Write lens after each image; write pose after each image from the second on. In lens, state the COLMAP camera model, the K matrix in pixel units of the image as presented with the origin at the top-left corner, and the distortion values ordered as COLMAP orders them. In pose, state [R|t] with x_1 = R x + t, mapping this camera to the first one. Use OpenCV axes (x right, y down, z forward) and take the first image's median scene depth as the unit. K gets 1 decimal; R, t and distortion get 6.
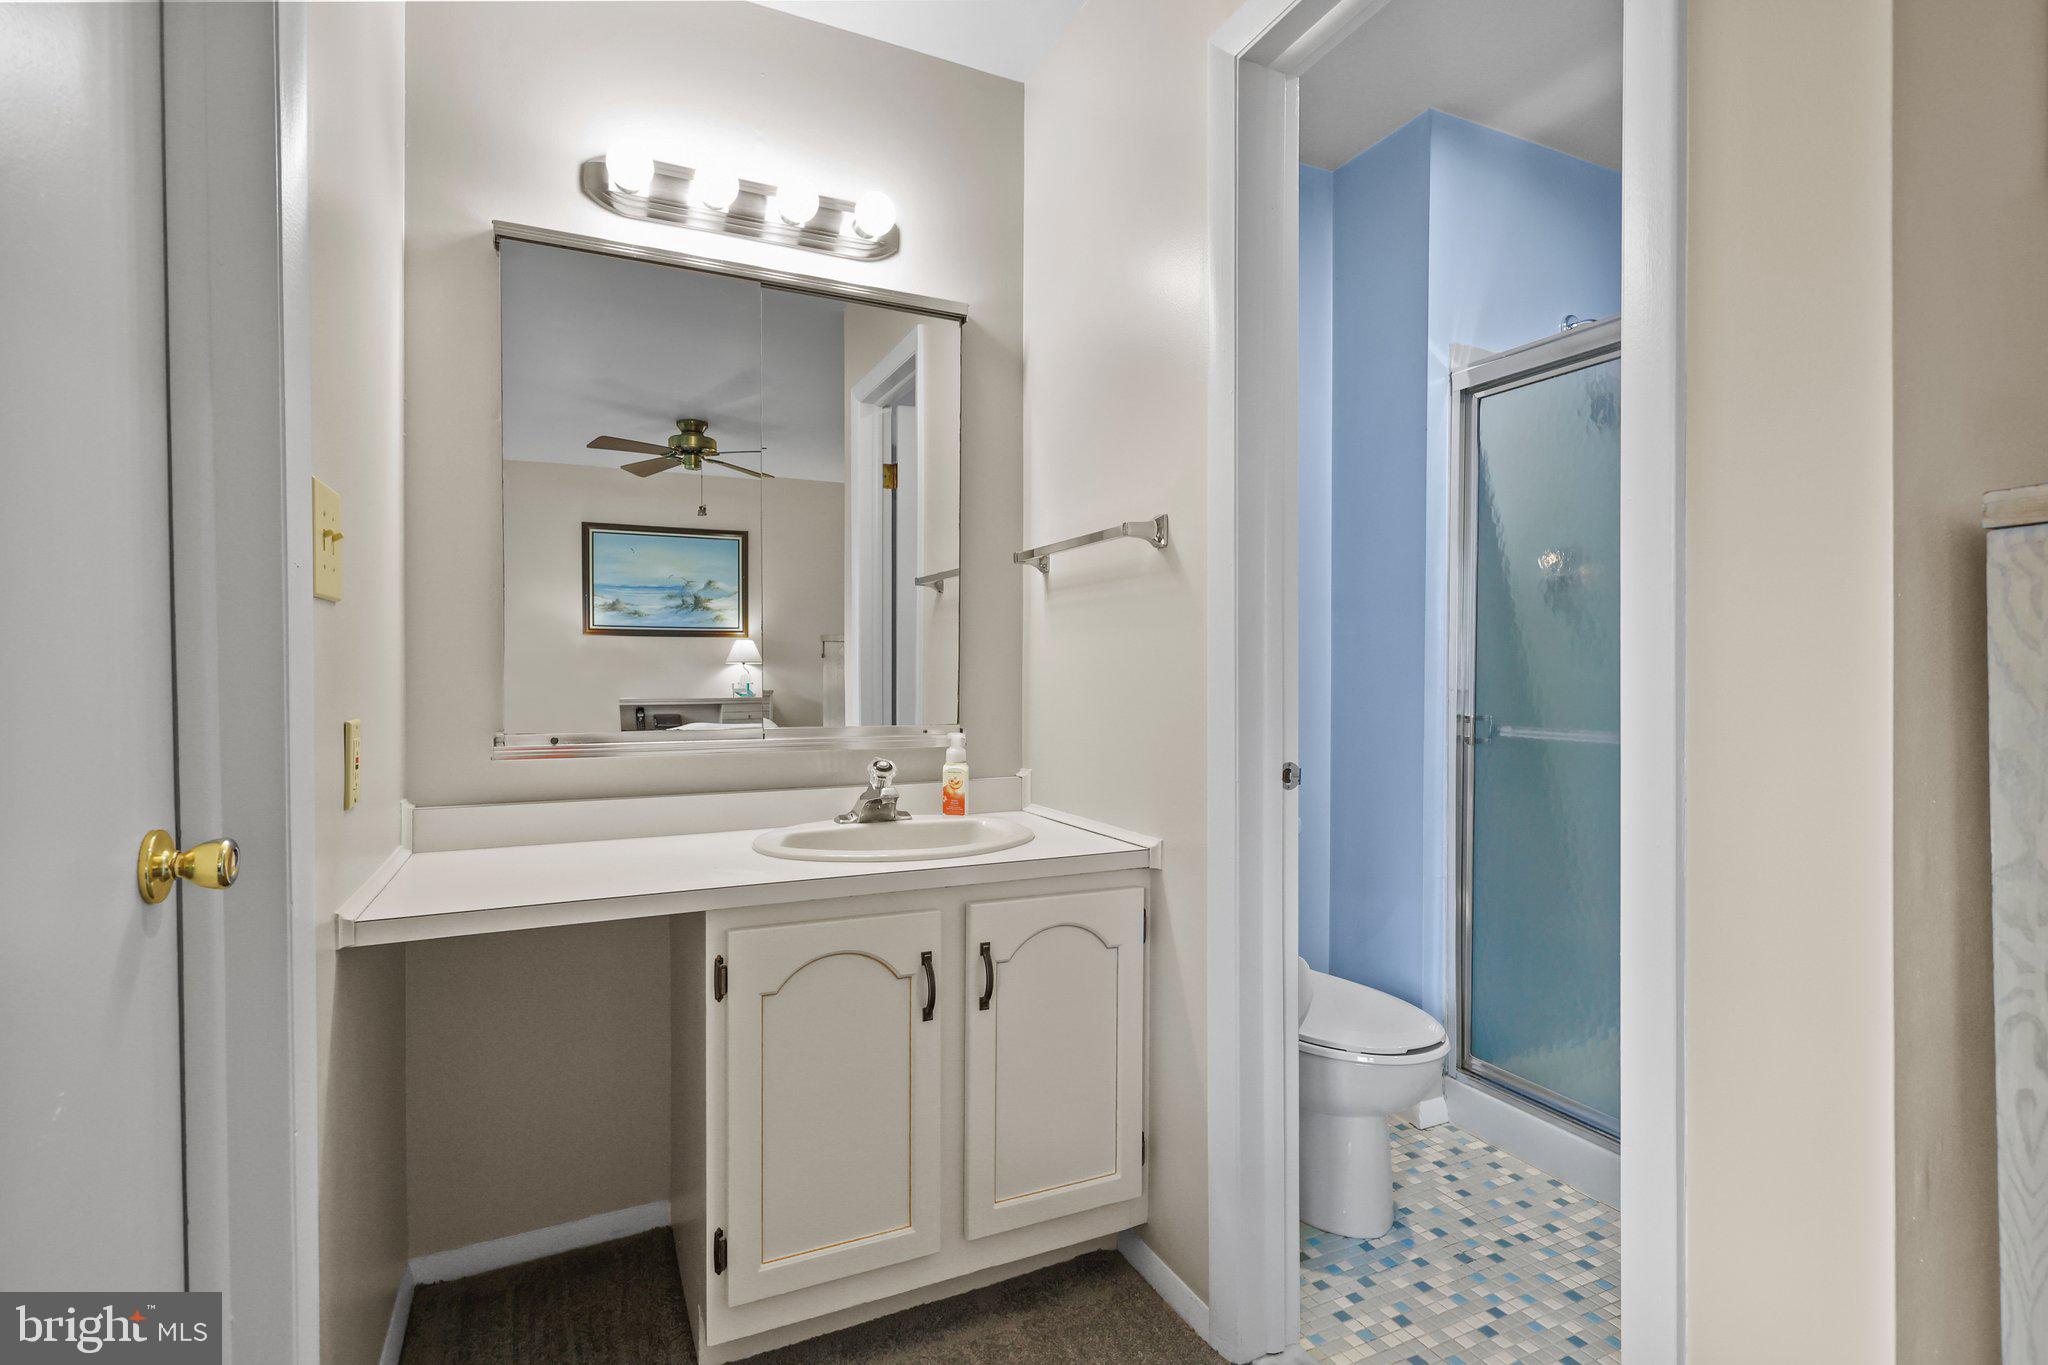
lens RADIAL K [[953.9, 0, 1024.0], [0, 953.9, 682.5], [0, 0, 1]] dist [0.001517, 0.000107]
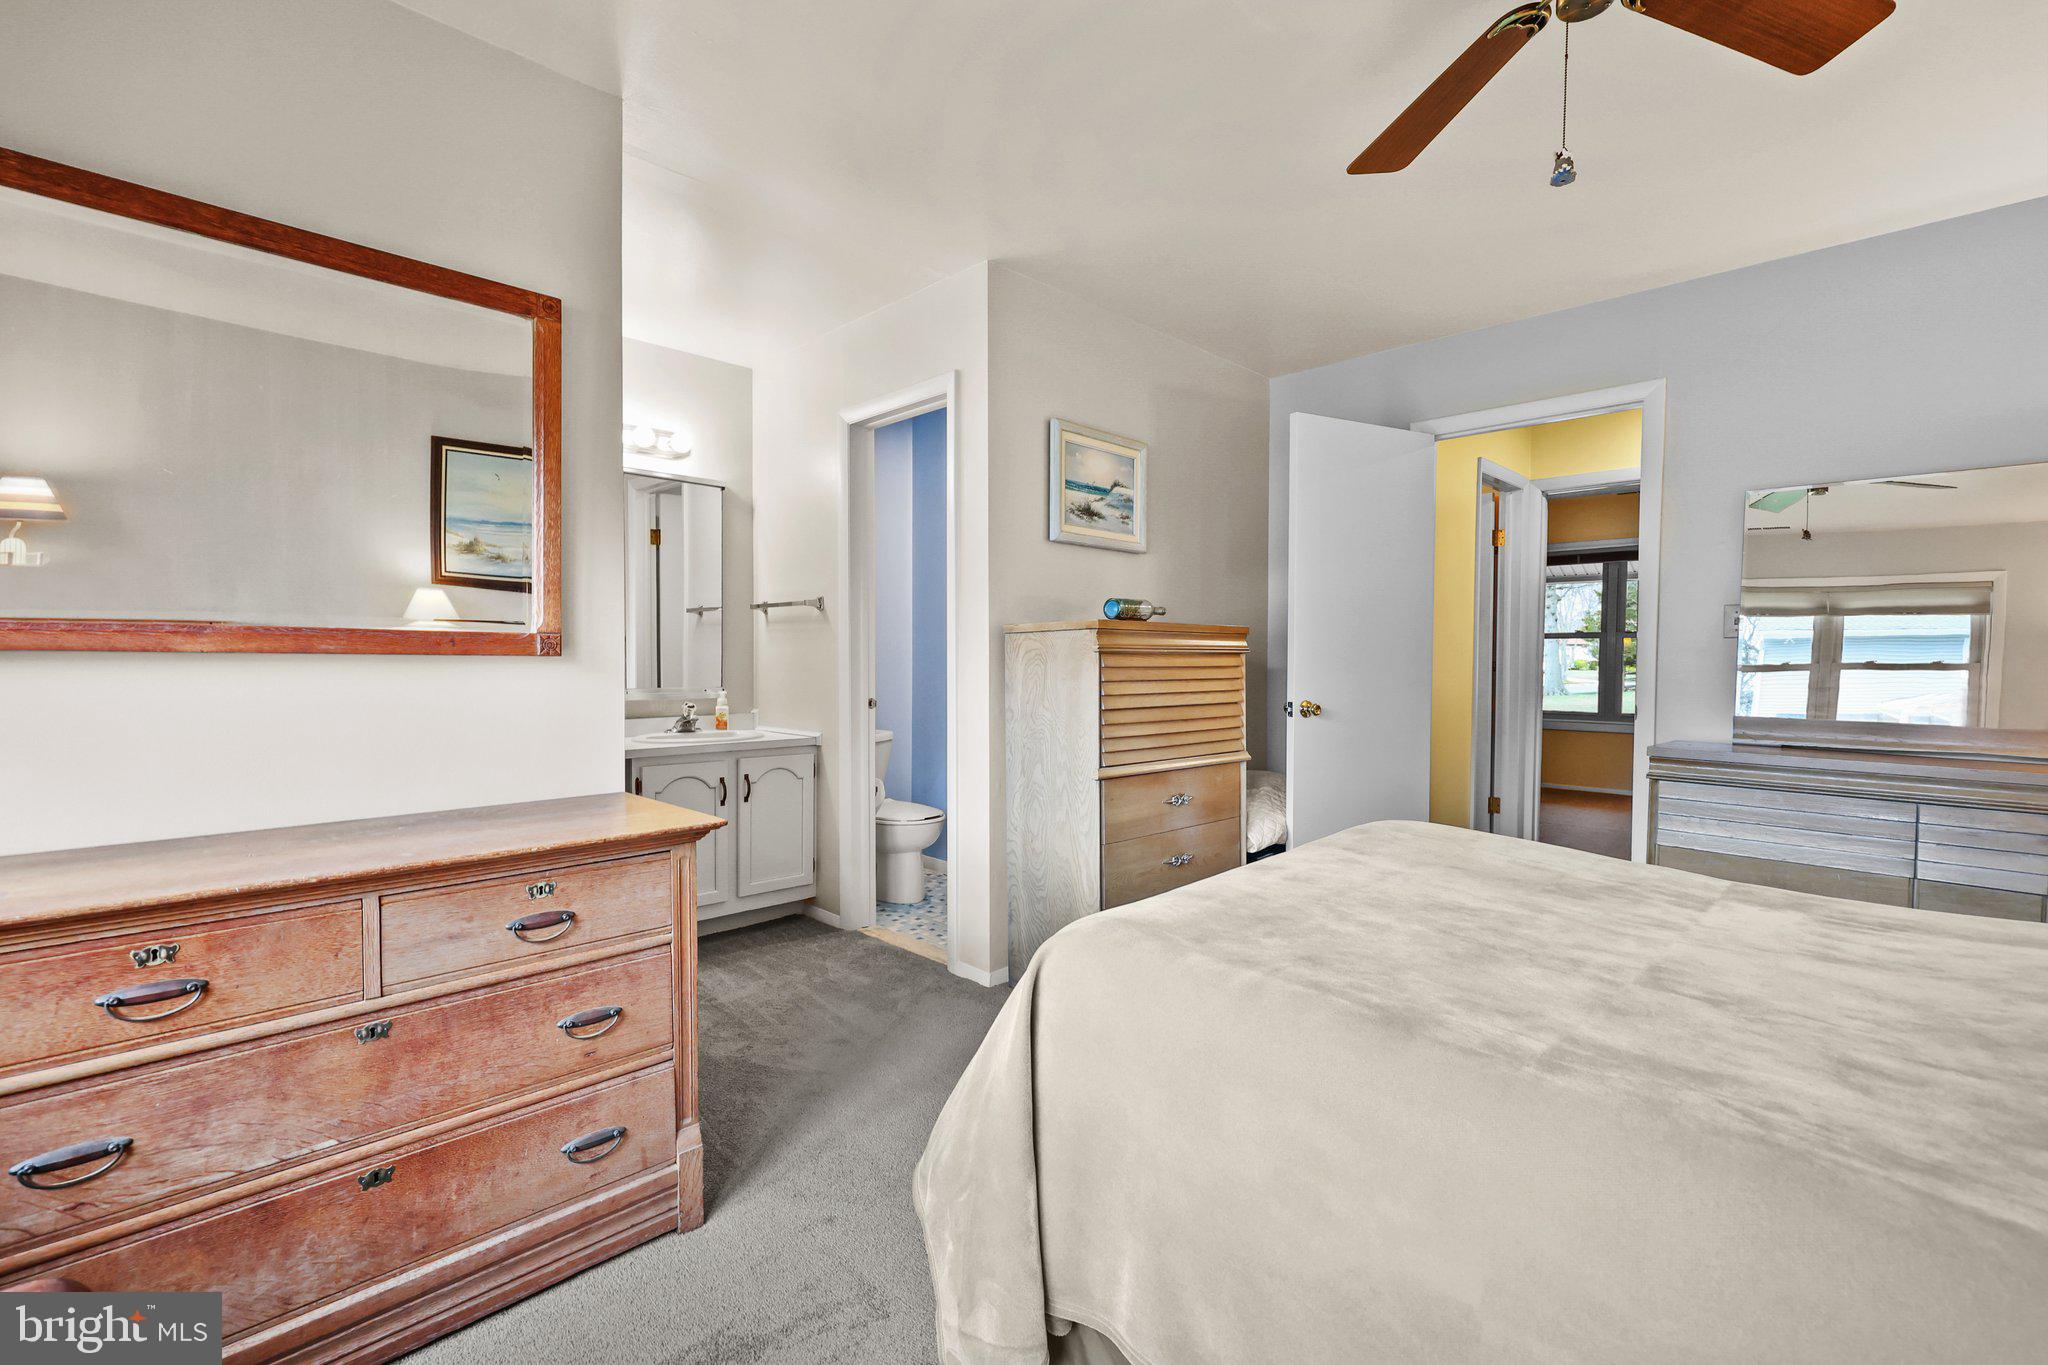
lens RADIAL K [[930.2, 0, 1026.1], [0, 930.2, 681.5], [0, 0, 1]] dist [0.001108, 0.000584]
pose [[0.943738, -0.005833, 0.330642, -0.133931], [-0.000788, 0.999802, 0.019888, -0.009333], [-0.330693, -0.019030, 0.943547, -1.298467]]
